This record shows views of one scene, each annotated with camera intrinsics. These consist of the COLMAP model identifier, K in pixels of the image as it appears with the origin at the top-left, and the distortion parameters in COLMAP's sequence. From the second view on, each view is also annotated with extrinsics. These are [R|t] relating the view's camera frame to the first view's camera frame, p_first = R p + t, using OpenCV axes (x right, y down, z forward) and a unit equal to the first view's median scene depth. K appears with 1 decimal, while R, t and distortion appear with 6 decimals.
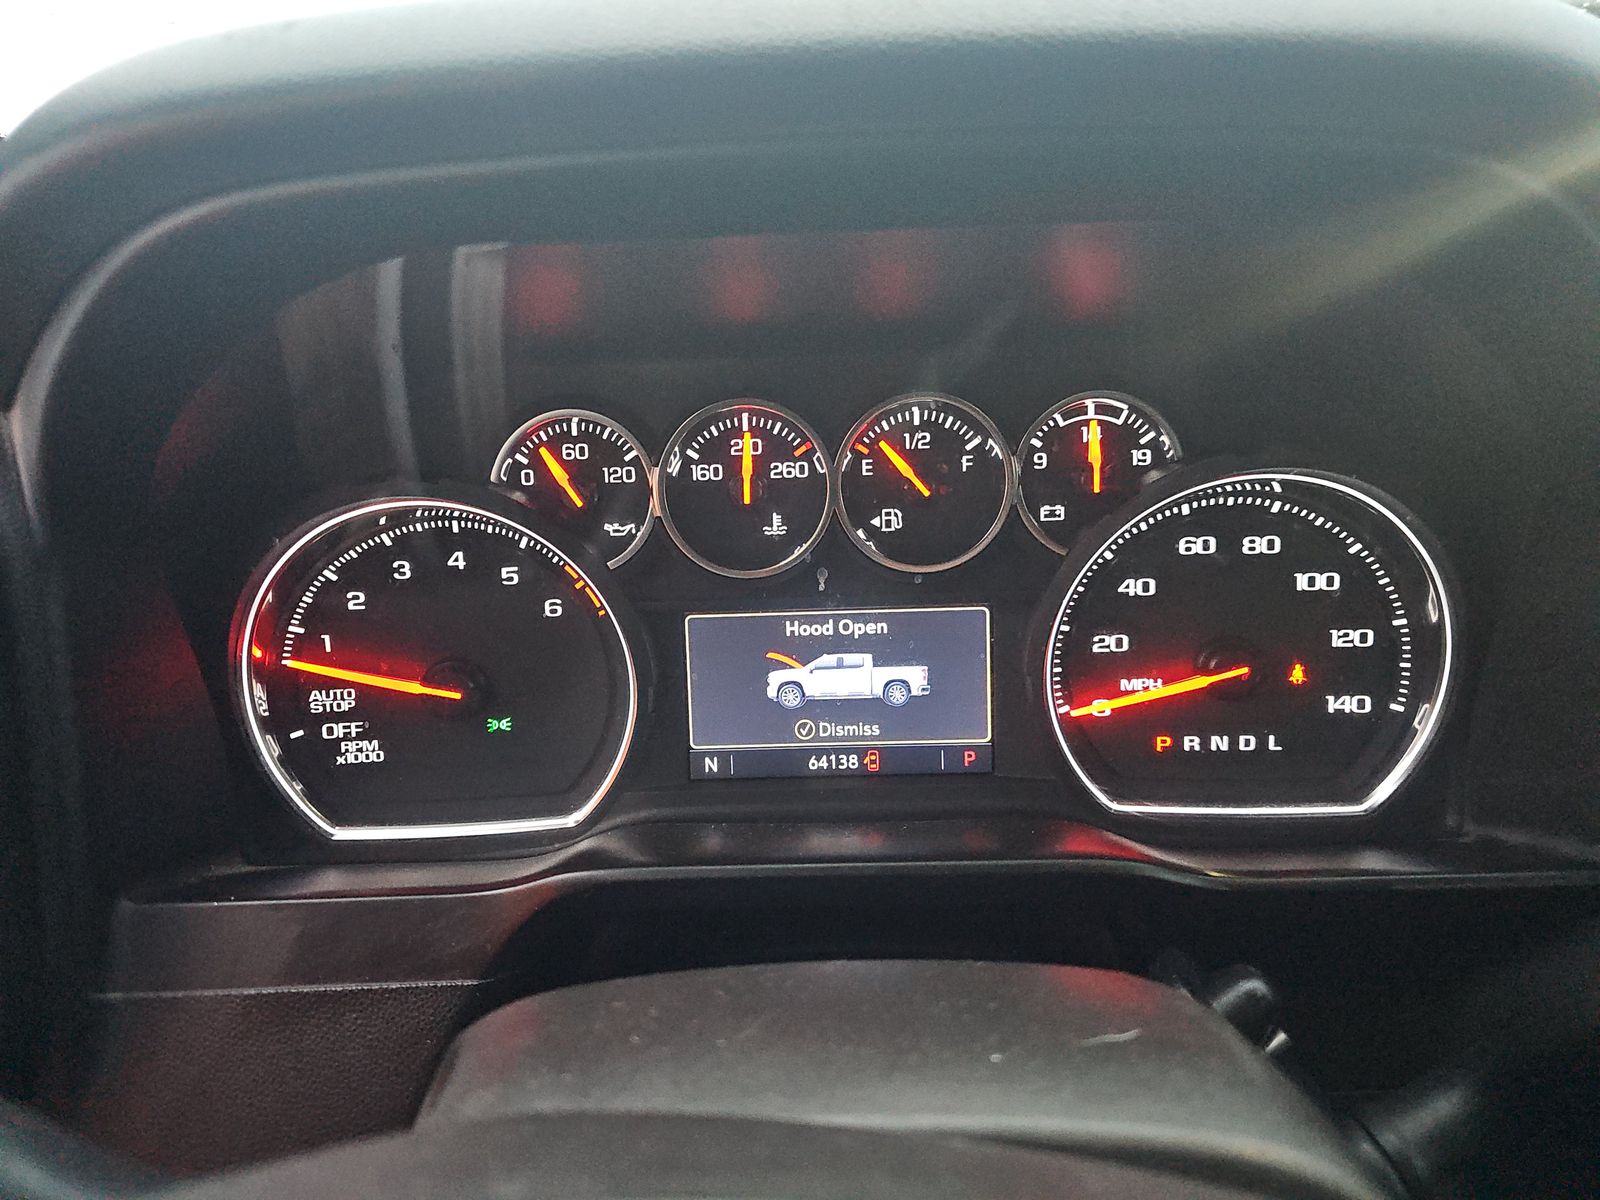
lens RADIAL K [[1056.0, 0, 810.4], [0, 1056.0, 600.0], [0, 0, 1]] dist [0.070054, -0.069537]
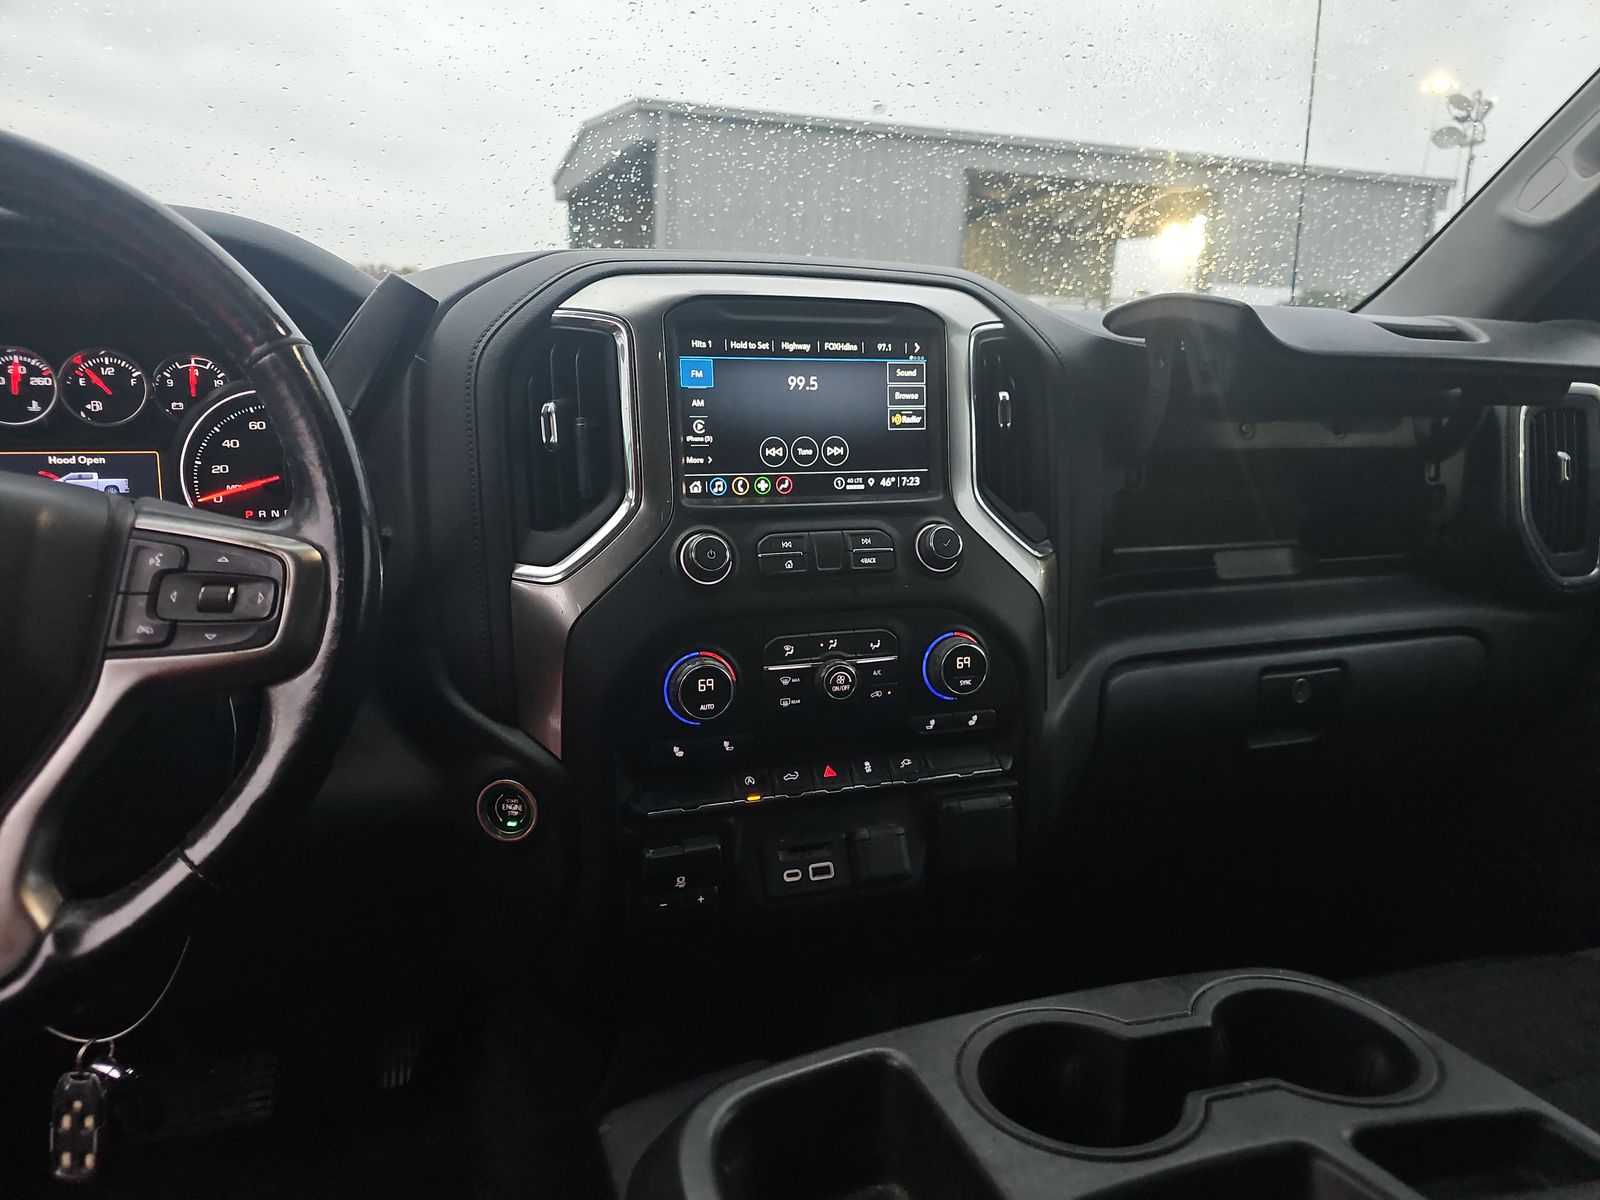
lens RADIAL K [[1058.0, 0, 803.0], [0, 1058.0, 623.8], [0, 0, 1]] dist [0.008236, 0.003894]
pose [[0.945095, -0.027988, 0.325594, 0.744115], [0.053722, 0.996077, -0.070313, 0.620772], [-0.322349, 0.083944, 0.942892, -1.560789]]
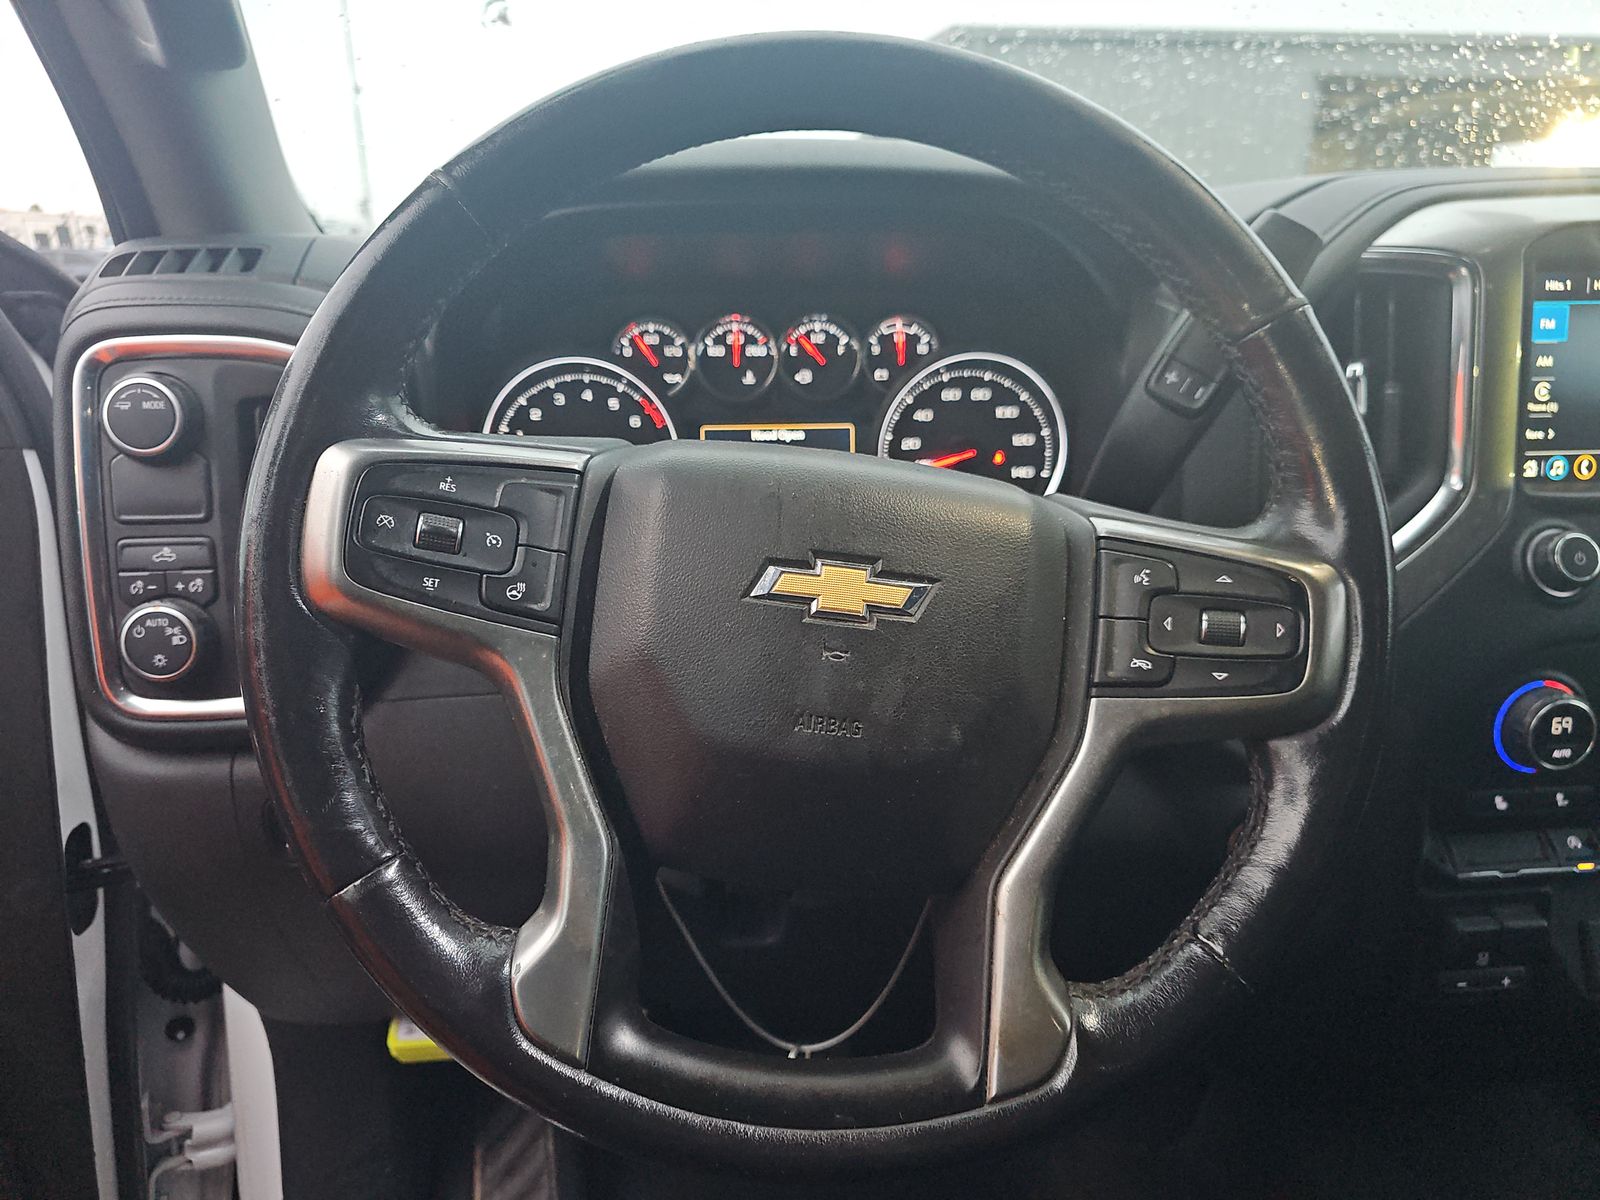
lens RADIAL K [[1056.0, 0, 810.4], [0, 1056.0, 600.0], [0, 0, 1]] dist [0.070054, -0.069537]
pose [[0.995037, 0.002363, 0.099481, -0.118781], [0.002694, 0.998712, -0.050665, 0.465613], [-0.099472, 0.050681, 0.993749, -1.037408]]
